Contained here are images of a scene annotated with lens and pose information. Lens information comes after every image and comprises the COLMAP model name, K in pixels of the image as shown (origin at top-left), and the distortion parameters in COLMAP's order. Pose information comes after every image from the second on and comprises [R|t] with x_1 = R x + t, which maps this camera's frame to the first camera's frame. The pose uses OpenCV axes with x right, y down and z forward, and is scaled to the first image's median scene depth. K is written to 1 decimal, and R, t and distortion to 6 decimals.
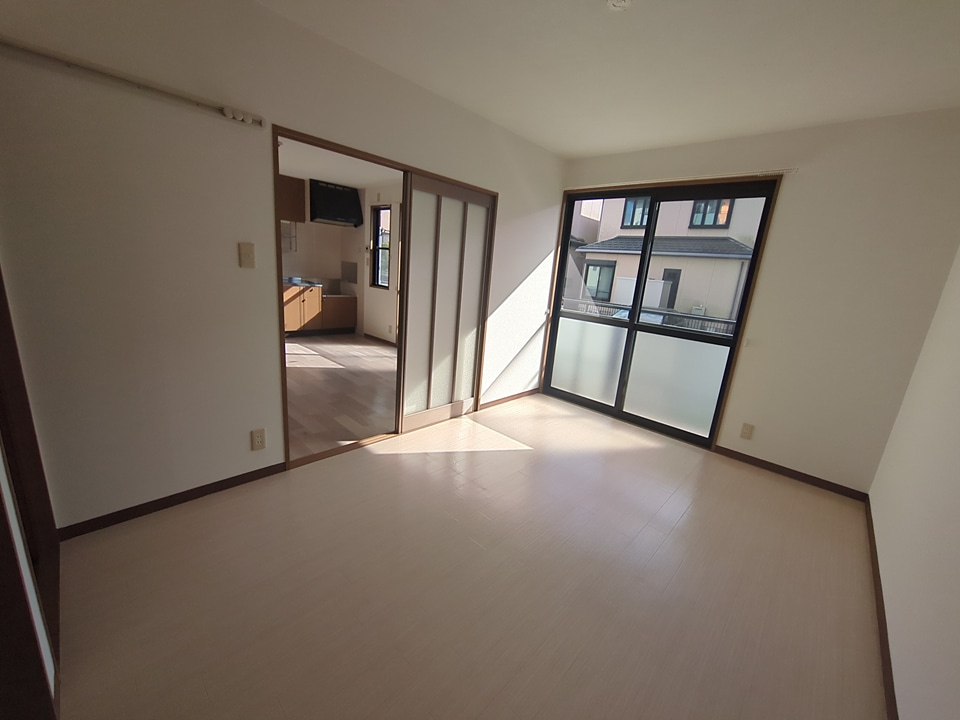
lens RADIAL K [[382.0, 0, 486.8], [0, 382.0, 361.4], [0, 0, 1]] dist [-0.002942, -0.000809]
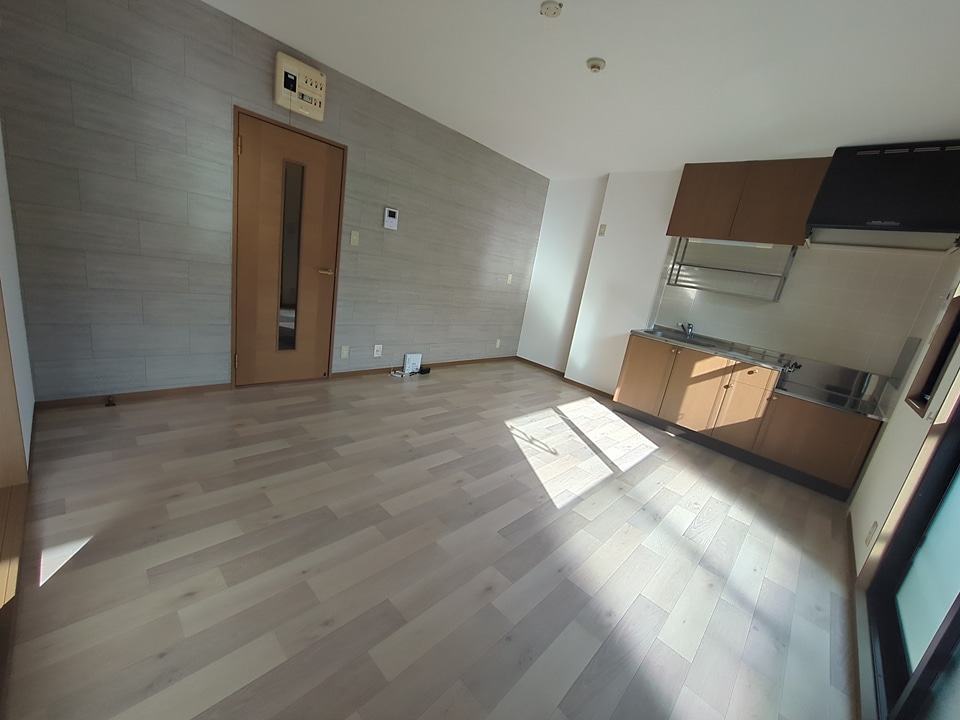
lens RADIAL K [[382.0, 0, 486.8], [0, 382.0, 361.4], [0, 0, 1]] dist [-0.002942, -0.000809]
pose [[0.001975, 0.155309, -0.987864, 0.033972], [-0.395652, 0.907378, 0.141864, -0.134202], [0.918399, 0.390570, 0.063240, 0.653438]]
